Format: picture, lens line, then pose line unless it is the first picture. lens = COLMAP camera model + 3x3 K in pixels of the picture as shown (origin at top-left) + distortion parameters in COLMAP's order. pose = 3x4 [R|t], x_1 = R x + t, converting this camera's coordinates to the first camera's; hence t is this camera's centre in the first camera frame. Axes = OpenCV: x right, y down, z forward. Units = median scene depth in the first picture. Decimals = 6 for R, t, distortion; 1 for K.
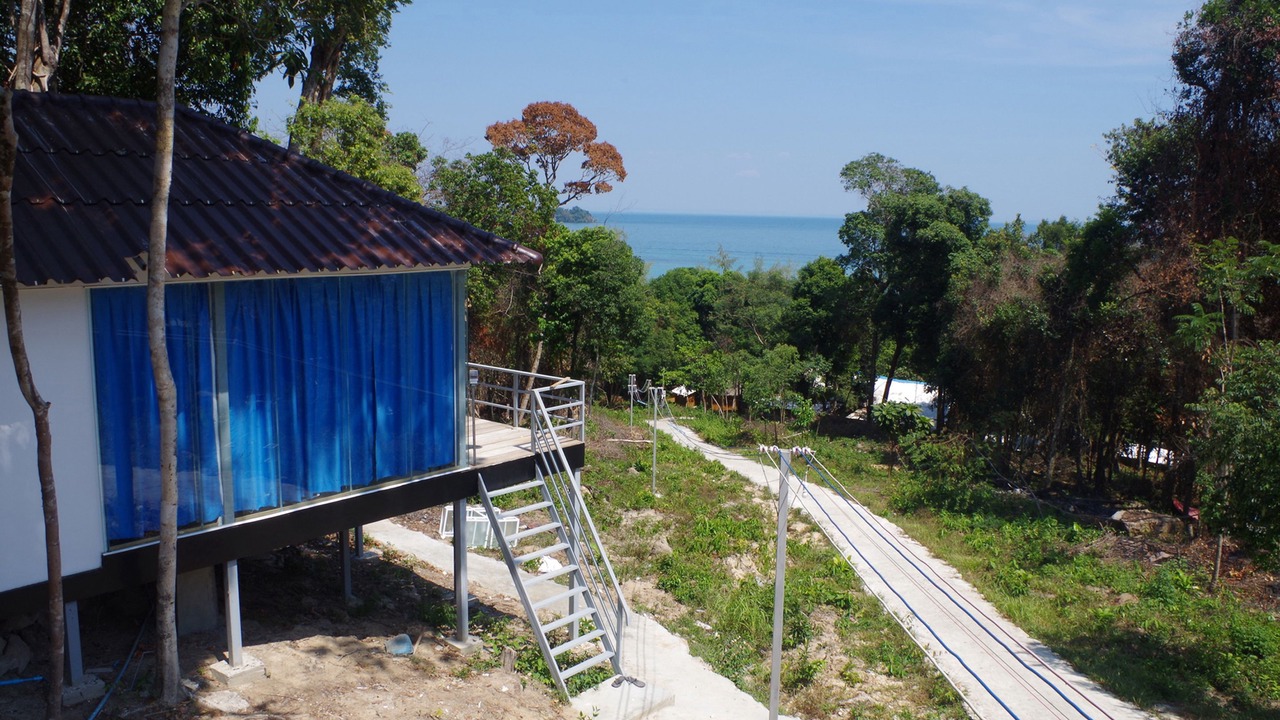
lens RADIAL K [[987.0, 0, 637.1], [0, 987.0, 376.0], [0, 0, 1]] dist [-0.098139, 0.047022]
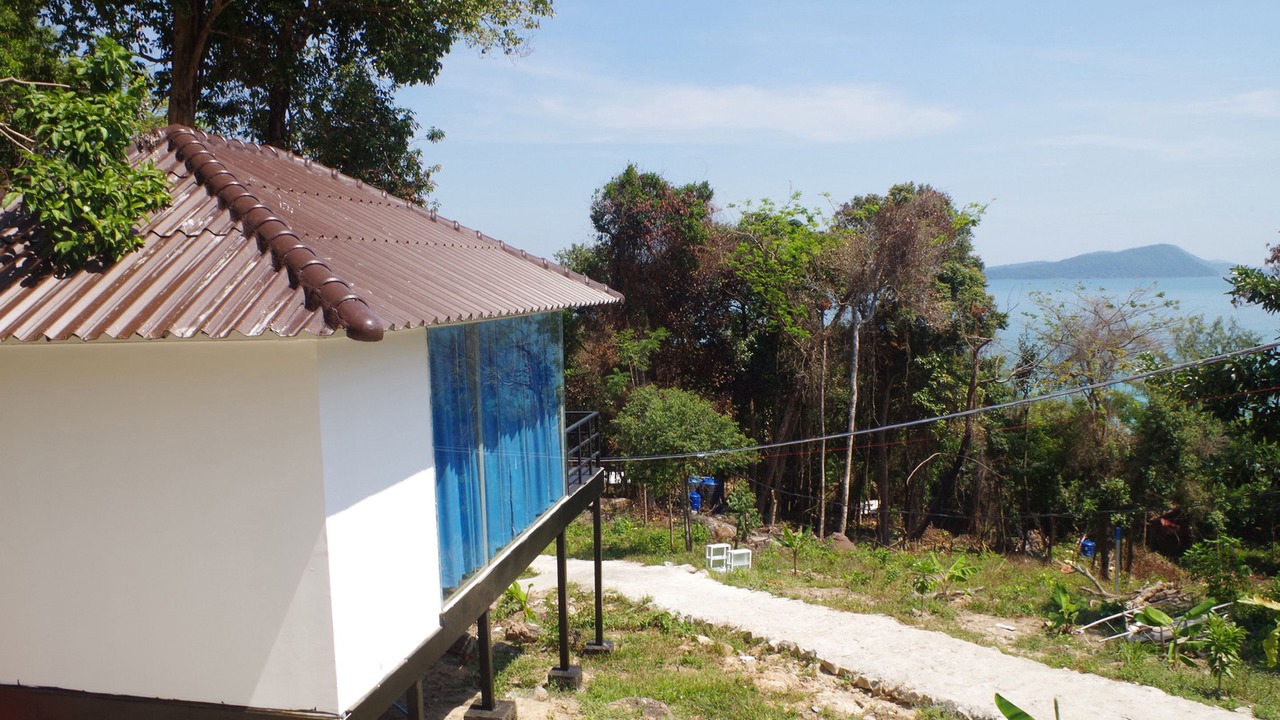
lens RADIAL K [[987.0, 0, 637.1], [0, 987.0, 376.0], [0, 0, 1]] dist [-0.098139, 0.047022]
pose [[0.860210, -0.082055, 0.503296, -0.250760], [0.115314, 0.992704, -0.035243, 0.007377], [-0.496732, 0.088353, 0.863395, -0.489934]]
